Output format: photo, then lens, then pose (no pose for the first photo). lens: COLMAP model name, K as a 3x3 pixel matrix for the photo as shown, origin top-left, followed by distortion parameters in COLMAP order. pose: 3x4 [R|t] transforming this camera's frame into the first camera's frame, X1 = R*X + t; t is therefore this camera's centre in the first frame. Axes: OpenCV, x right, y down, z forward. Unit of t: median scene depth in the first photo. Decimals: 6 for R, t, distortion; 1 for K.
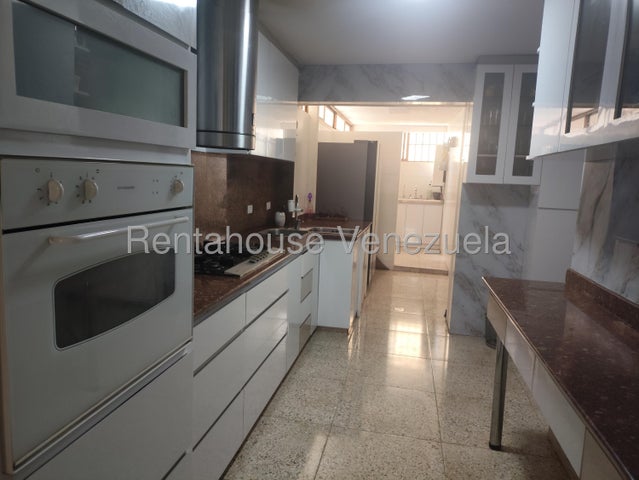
lens RADIAL K [[475.2, 0, 315.1], [0, 475.2, 238.3], [0, 0, 1]] dist [0.046931, -0.059944]
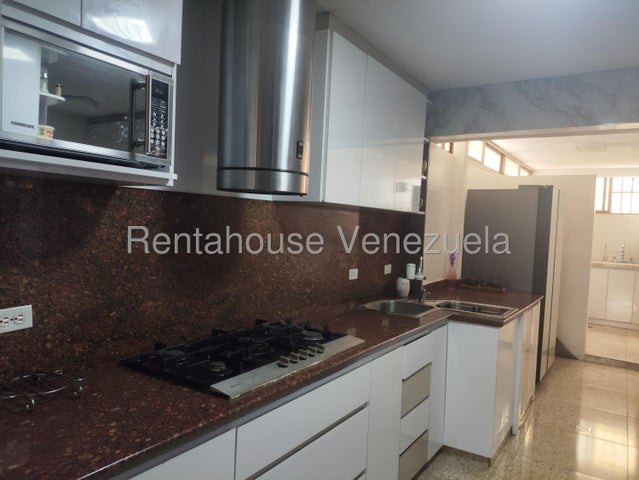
lens RADIAL K [[475.2, 0, 315.1], [0, 475.2, 238.3], [0, 0, 1]] dist [0.046931, -0.059944]
pose [[0.928381, 0.015331, -0.371315, 0.067787], [-0.056862, 0.993244, -0.101159, -0.027710], [0.367255, 0.115028, 0.922980, 0.193029]]
